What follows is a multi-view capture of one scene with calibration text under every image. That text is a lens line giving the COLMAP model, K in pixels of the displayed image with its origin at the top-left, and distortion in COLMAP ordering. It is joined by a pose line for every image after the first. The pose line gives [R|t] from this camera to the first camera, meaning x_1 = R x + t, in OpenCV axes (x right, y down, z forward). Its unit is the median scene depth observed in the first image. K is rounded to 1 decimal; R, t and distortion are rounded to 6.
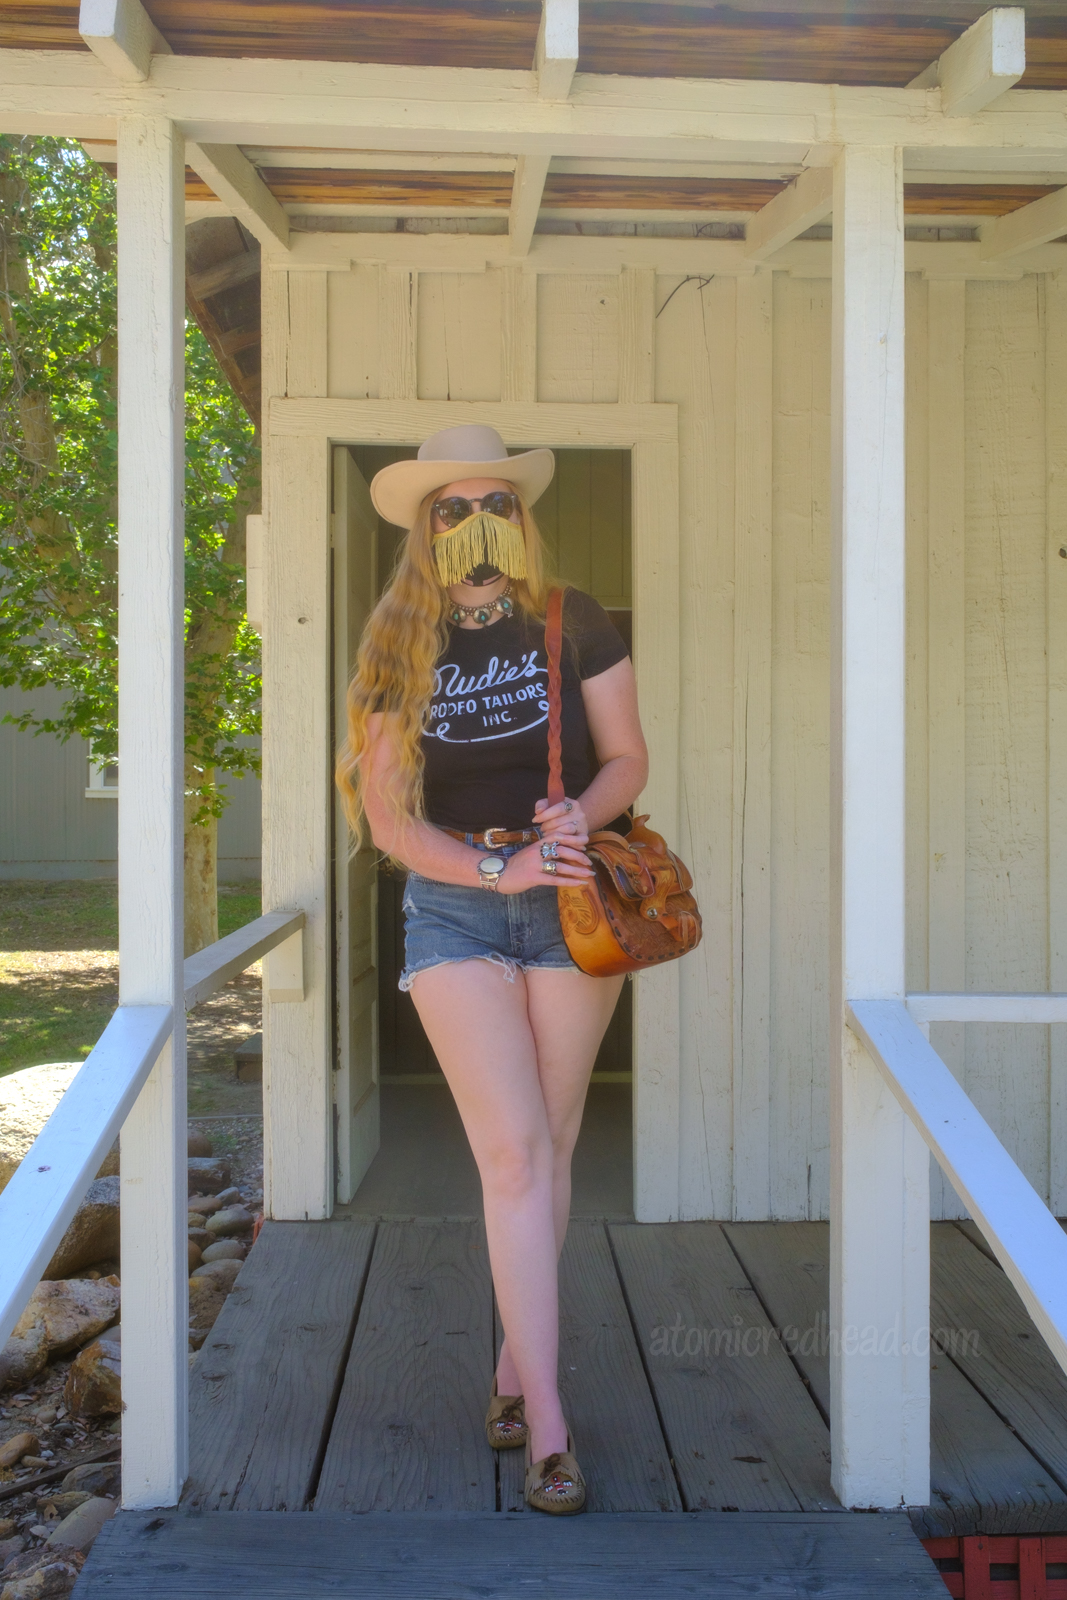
lens RADIAL K [[1759.5, 0, 532.2], [0, 1759.5, 830.7], [0, 0, 1]] dist [-0.013417, 0.010815]
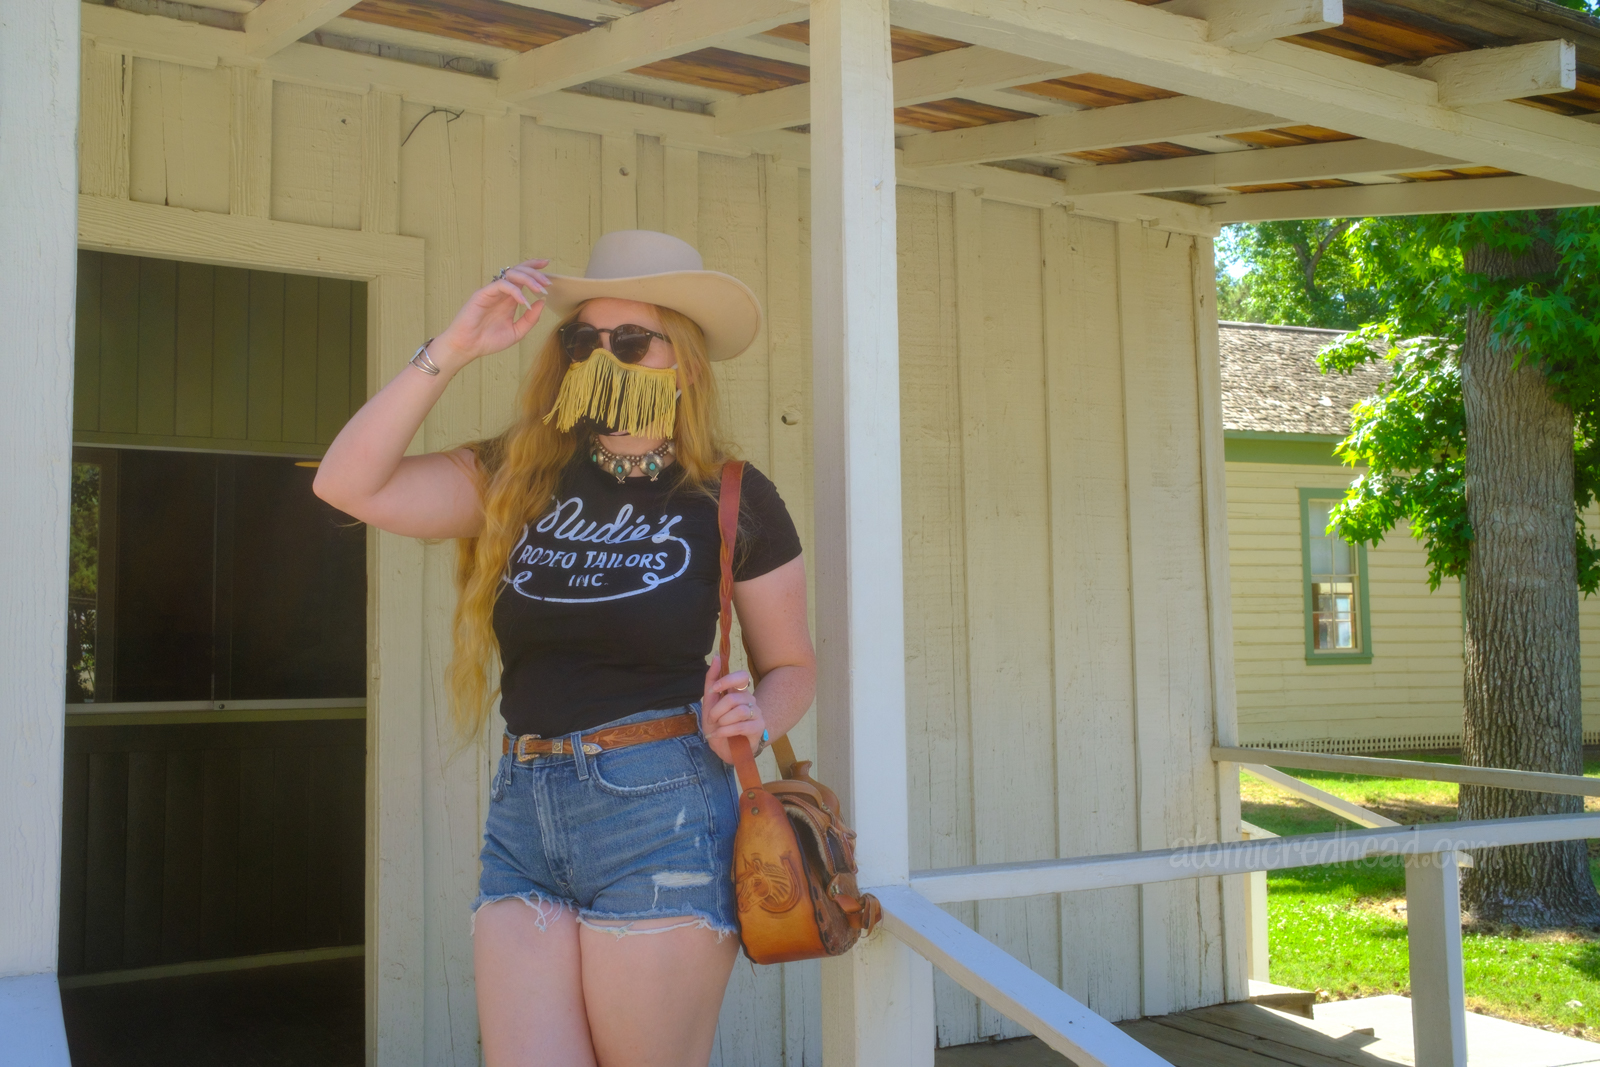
lens RADIAL K [[1644.5, 0, 800.0], [0, 1644.5, 533.5], [0, 0, 1]] dist [-0.042503, 0.130321]
pose [[0.875886, 0.024201, 0.481910, -0.159465], [0.017176, 0.996545, -0.081262, -0.011729], [-0.482212, 0.079454, 0.872444, 0.153345]]
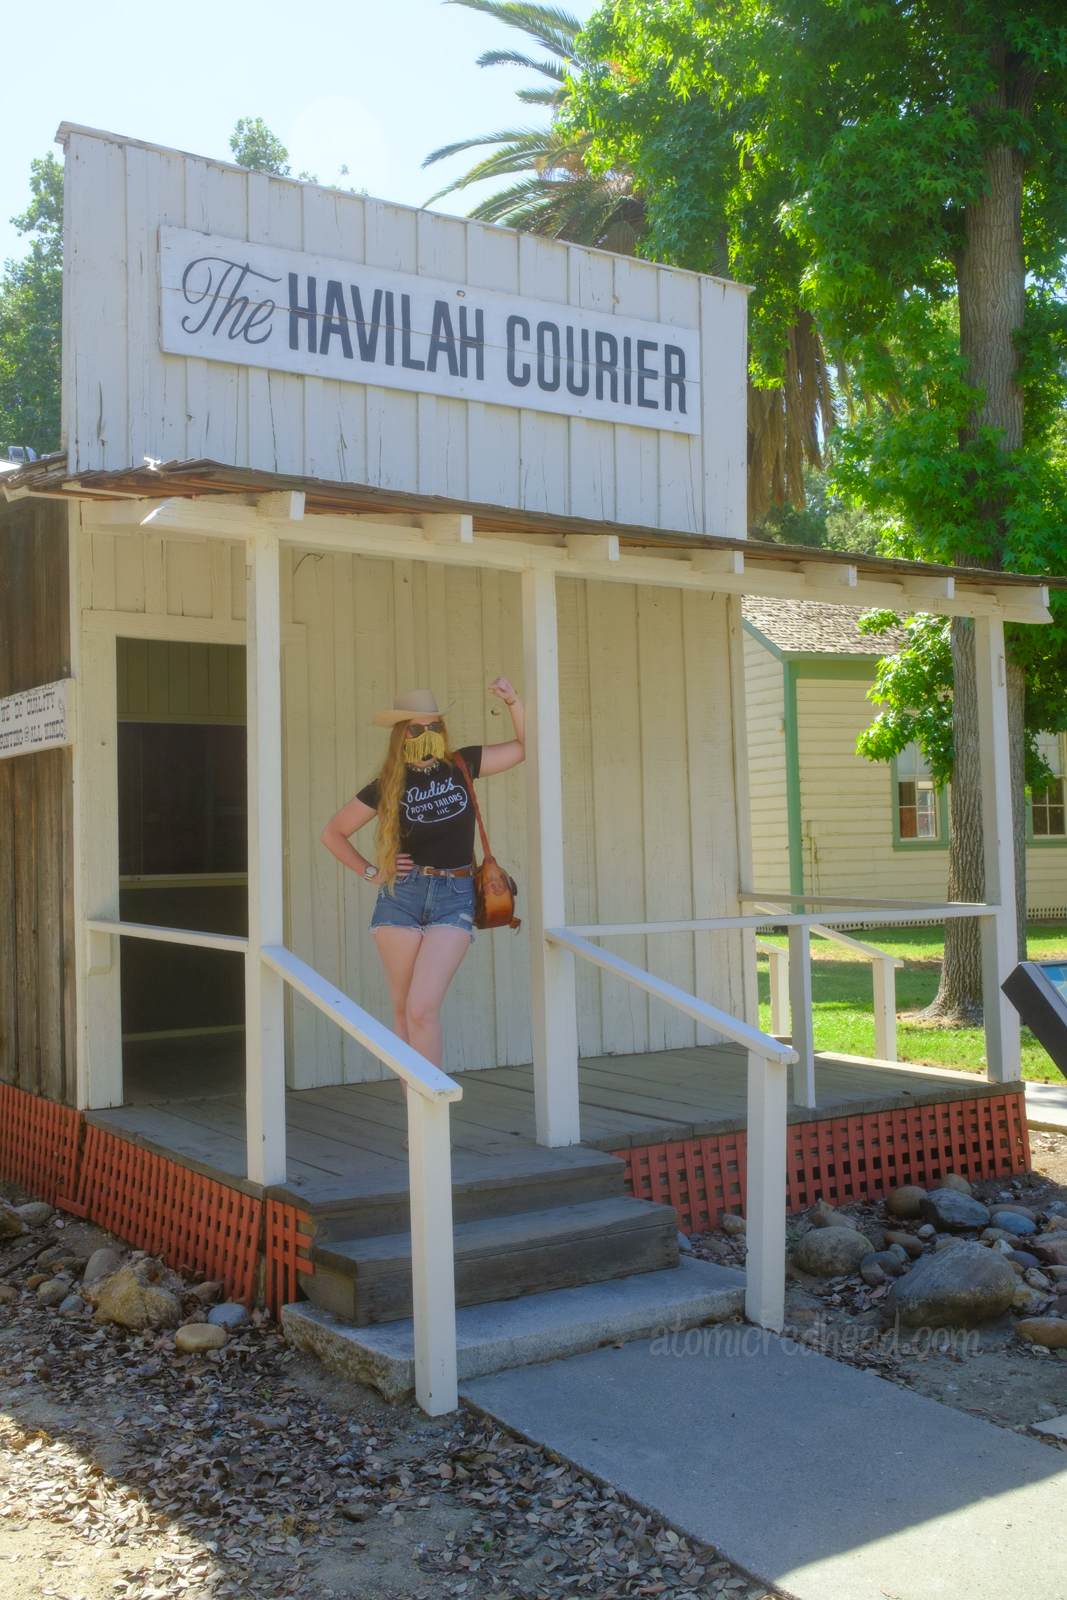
lens RADIAL K [[1644.5, 0, 533.5], [0, 1644.5, 800.0], [0, 0, 1]] dist [-0.042503, 0.130321]
pose [[0.849330, -0.005230, 0.527837, -0.598588], [0.028861, 0.998915, -0.036542, 0.001694], [-0.527073, 0.046270, 0.848559, -0.520198]]
